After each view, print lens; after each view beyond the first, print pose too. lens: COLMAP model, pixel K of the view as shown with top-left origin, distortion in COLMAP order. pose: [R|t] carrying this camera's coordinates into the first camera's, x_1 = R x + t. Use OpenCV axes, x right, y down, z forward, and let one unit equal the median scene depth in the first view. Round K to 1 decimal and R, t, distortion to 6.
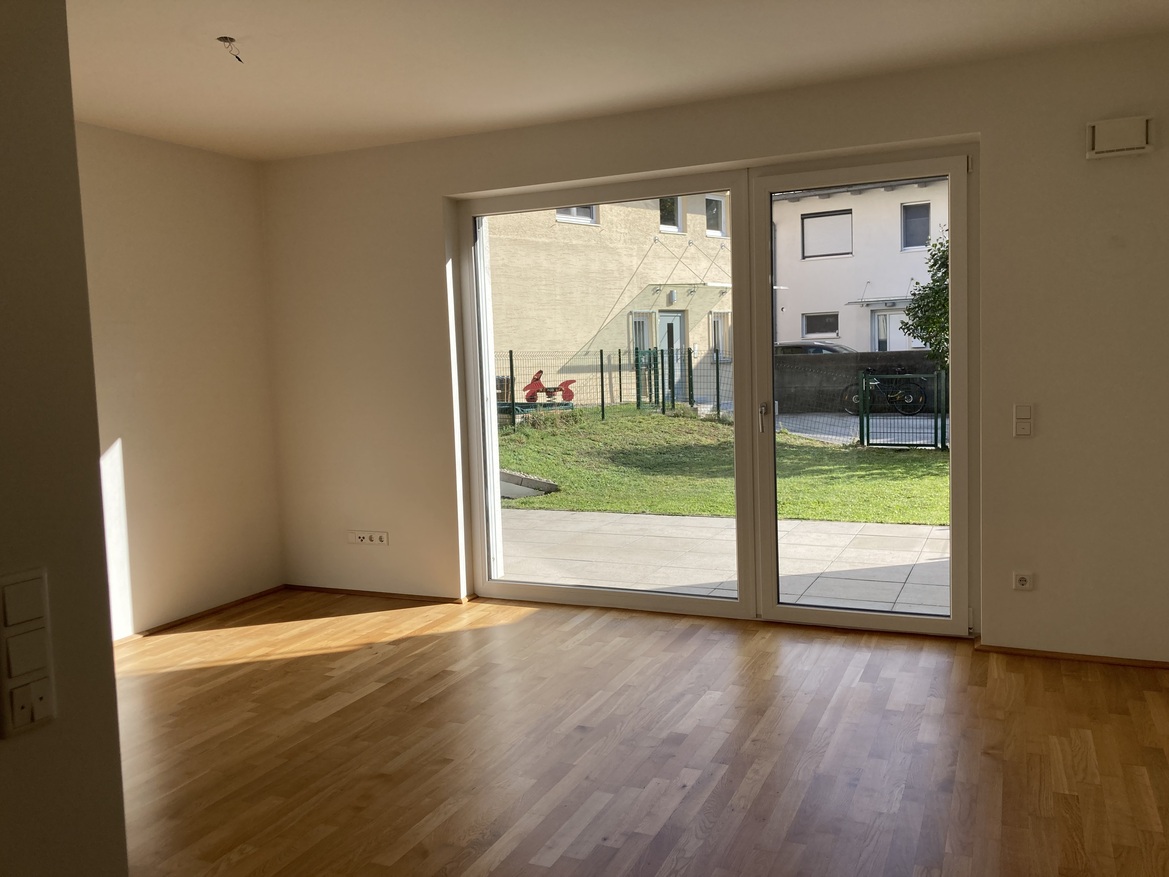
lens RADIAL K [[954.3, 0, 584.5], [0, 954.3, 438.5], [0, 0, 1]] dist [0.065711, -0.120803]
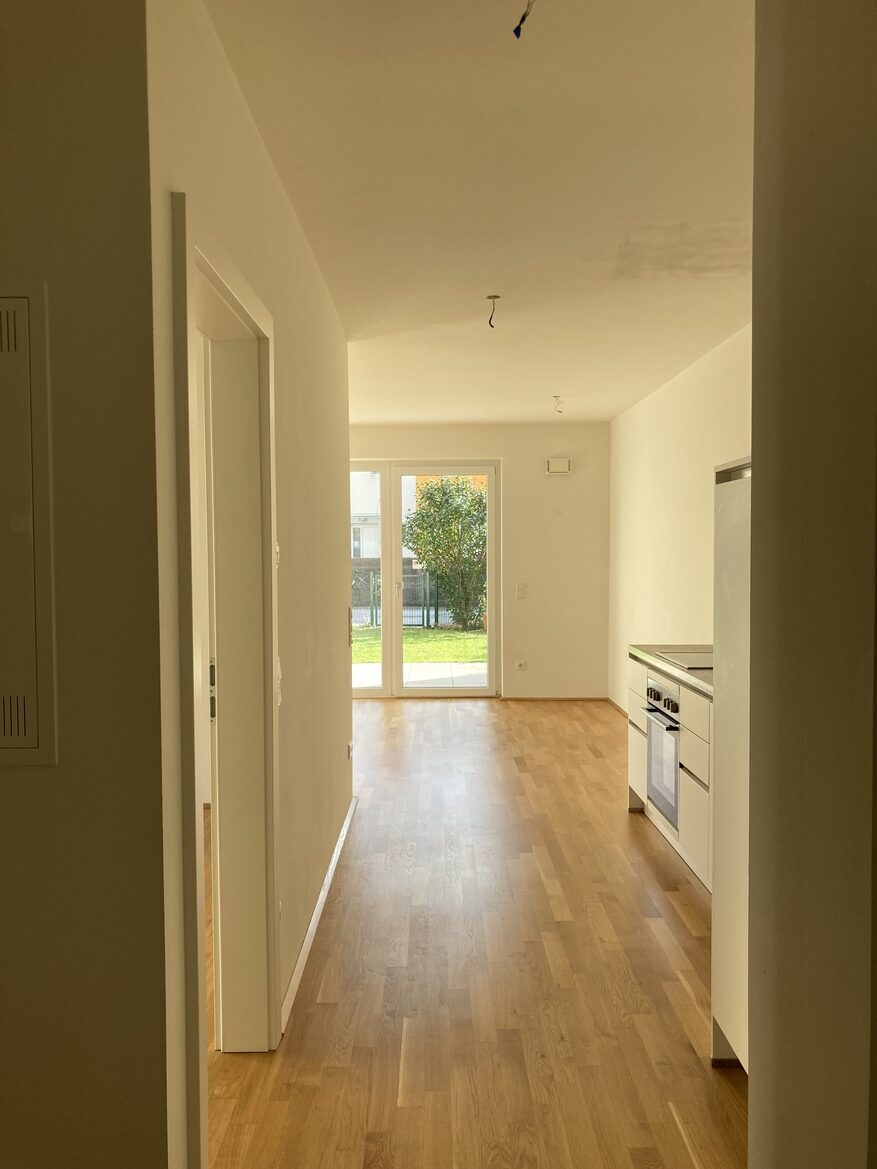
lens RADIAL K [[954.3, 0, 438.5], [0, 954.3, 584.5], [0, 0, 1]] dist [0.065711, -0.120803]
pose [[0.909739, 0.015239, 0.414900, -0.132796], [0.009666, 0.998278, -0.057859, 0.019823], [-0.415067, 0.056647, 0.908026, -0.192839]]
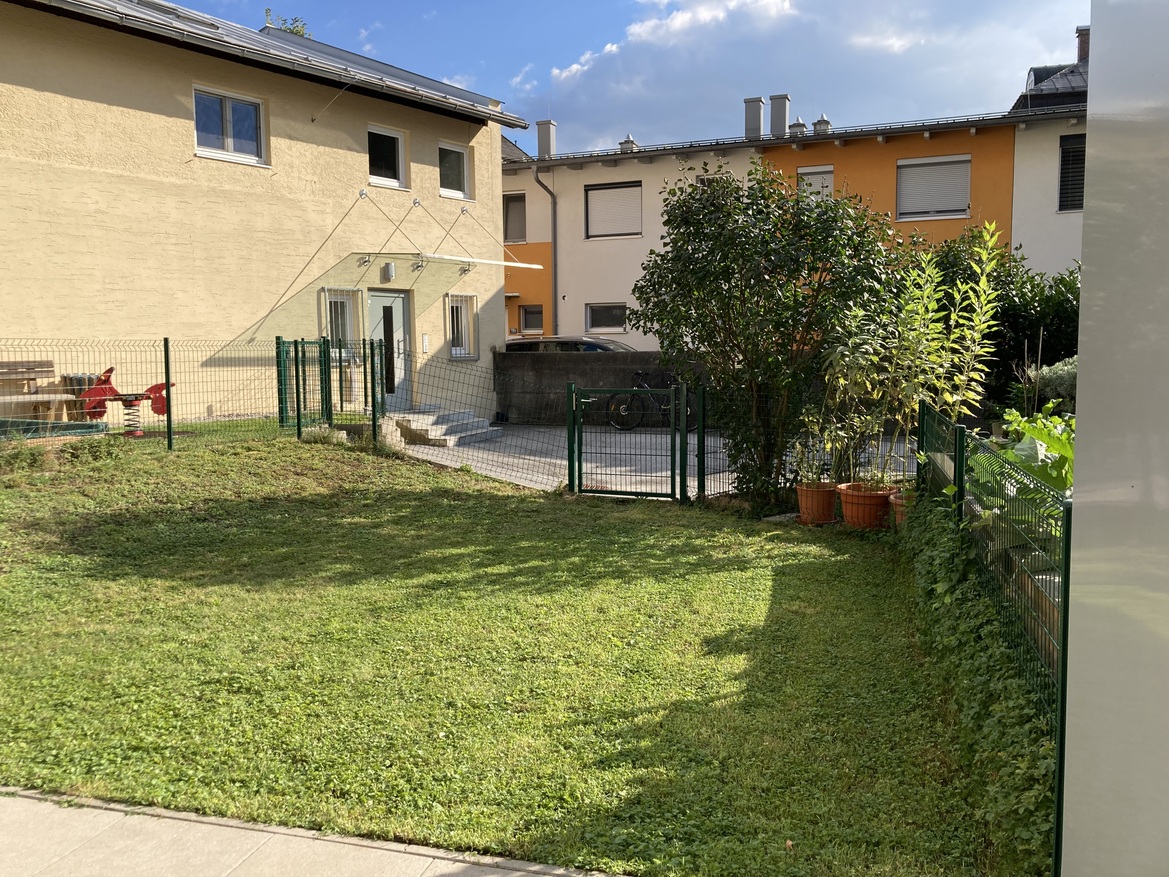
lens RADIAL K [[971.8, 0, 584.5], [0, 971.8, 438.5], [0, 0, 1]] dist [0.006827, -0.119640]
pose [[0.986395, 0.009739, 0.164103, 0.133252], [-0.010637, 0.999933, 0.004594, -0.023476], [-0.164048, -0.006277, 0.986432, 0.238960]]
